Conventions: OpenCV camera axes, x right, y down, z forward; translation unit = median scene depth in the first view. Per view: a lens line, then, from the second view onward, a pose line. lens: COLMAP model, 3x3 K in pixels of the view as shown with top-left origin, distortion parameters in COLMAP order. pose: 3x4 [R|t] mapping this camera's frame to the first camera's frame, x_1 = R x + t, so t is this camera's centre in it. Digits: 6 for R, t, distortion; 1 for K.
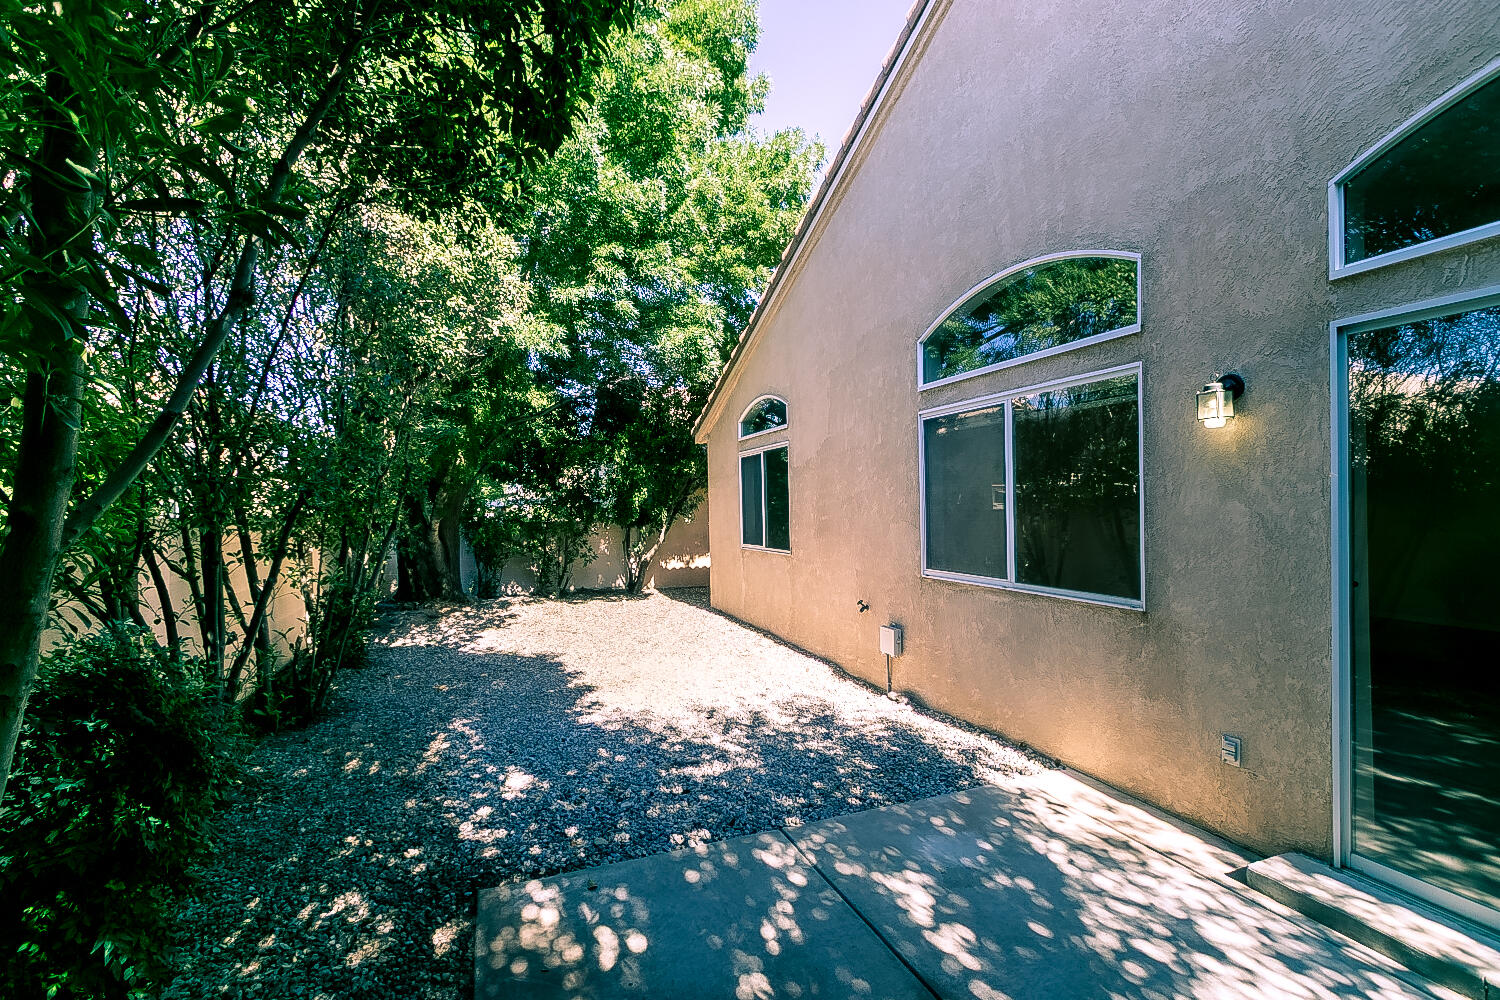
lens RADIAL K [[697.0, 0, 748.7], [0, 697.0, 506.2], [0, 0, 1]] dist [-0.042981, -0.000247]
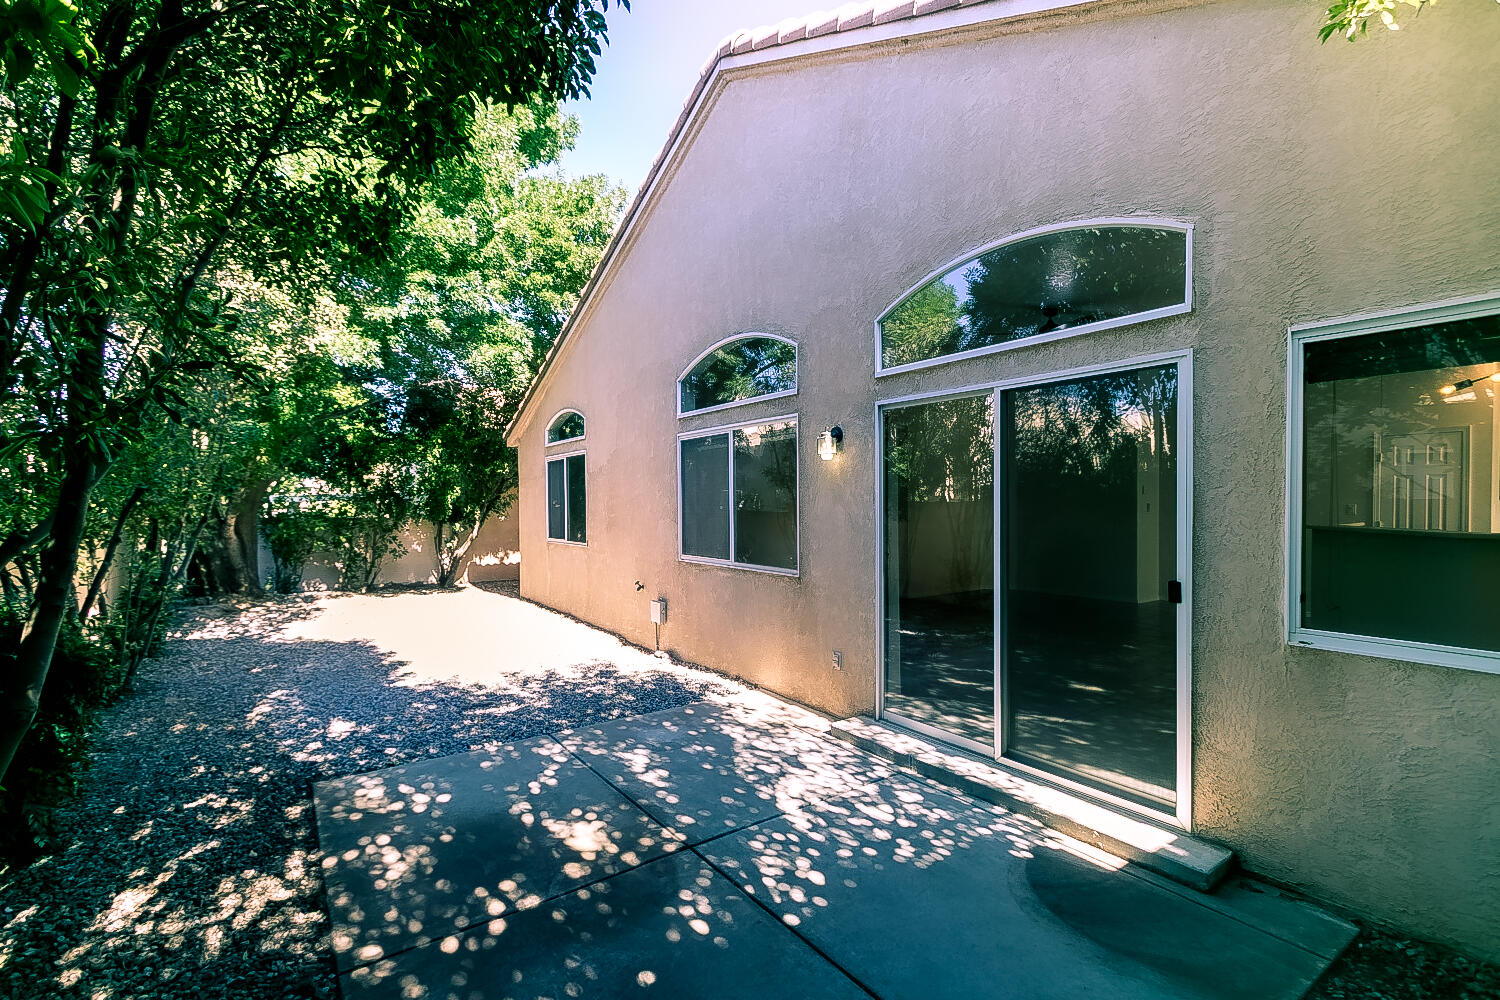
lens RADIAL K [[713.0, 0, 779.8], [0, 713.0, 526.9], [0, 0, 1]] dist [-0.084442, 0.067770]
pose [[0.962347, 0.004107, 0.271794, 0.061894], [-0.011830, 0.999571, 0.026783, 0.000112], [-0.271568, -0.028990, 0.961983, -0.309862]]
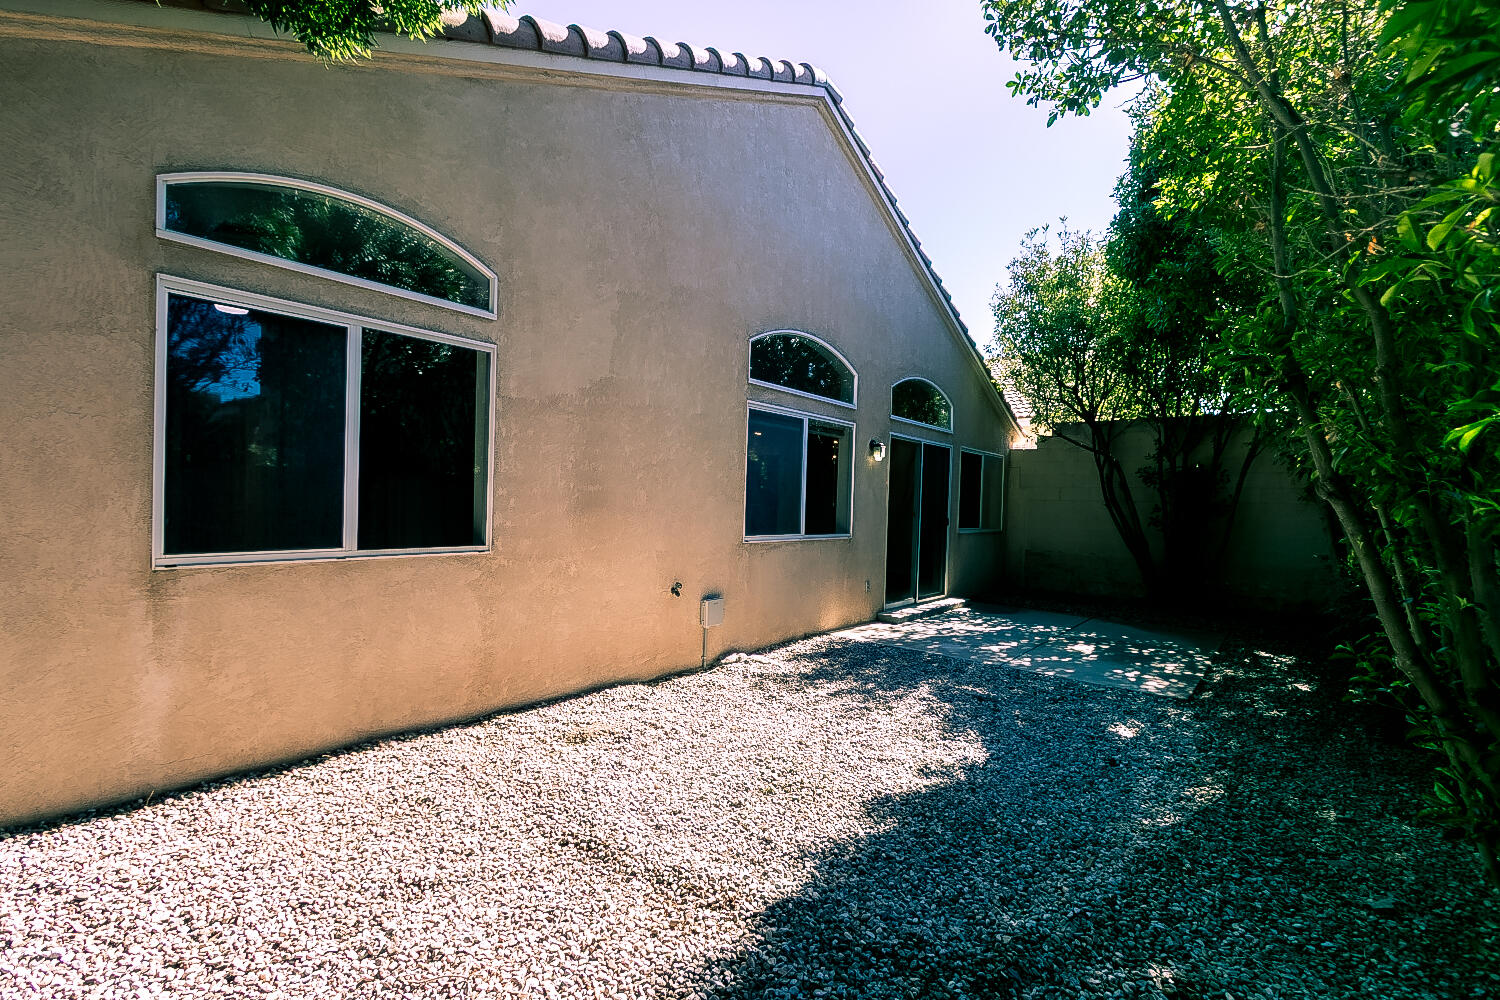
lens RADIAL K [[697.0, 0, 748.7], [0, 697.0, 506.2], [0, 0, 1]] dist [-0.042981, -0.000247]
pose [[-0.531930, -0.005351, 0.846771, -0.675416], [-0.020481, 0.999769, -0.006549, 0.043542], [-0.846540, -0.020826, -0.531917, 1.481460]]
